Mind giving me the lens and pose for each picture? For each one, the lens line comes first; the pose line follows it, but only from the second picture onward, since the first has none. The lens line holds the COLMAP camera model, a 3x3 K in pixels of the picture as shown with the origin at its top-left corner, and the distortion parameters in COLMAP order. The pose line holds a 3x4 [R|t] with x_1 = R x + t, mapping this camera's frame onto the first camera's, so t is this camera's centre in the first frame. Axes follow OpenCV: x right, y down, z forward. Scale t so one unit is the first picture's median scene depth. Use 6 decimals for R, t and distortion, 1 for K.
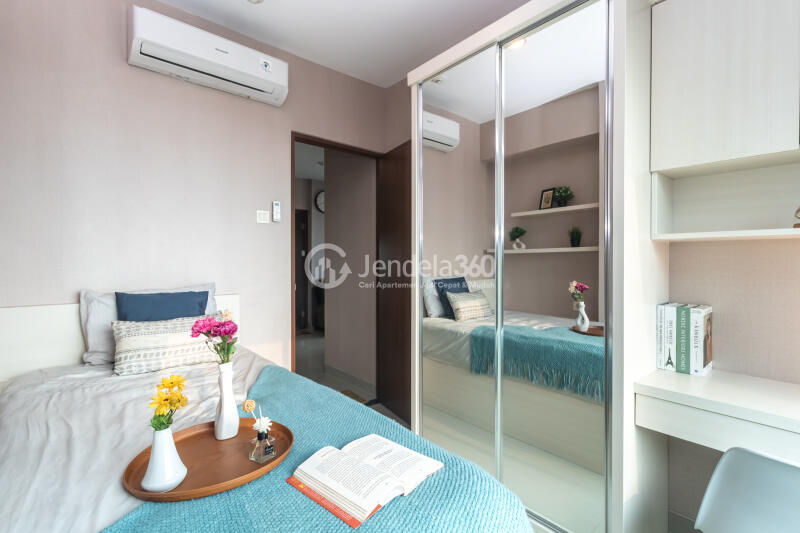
lens RADIAL K [[369.6, 0, 395.2], [0, 369.6, 262.0], [0, 0, 1]] dist [0.000809, 0.000062]
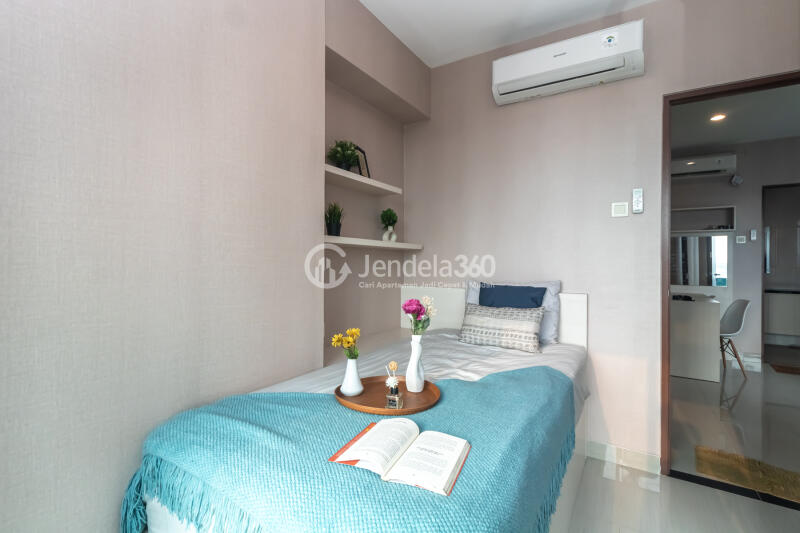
lens RADIAL K [[369.6, 0, 395.2], [0, 369.6, 262.0], [0, 0, 1]] dist [0.000809, 0.000062]
pose [[0.291801, 0.004014, -0.956471, 0.486390], [-0.004534, 0.999986, 0.002813, 0.004889], [0.956468, 0.003516, 0.291815, 0.339011]]
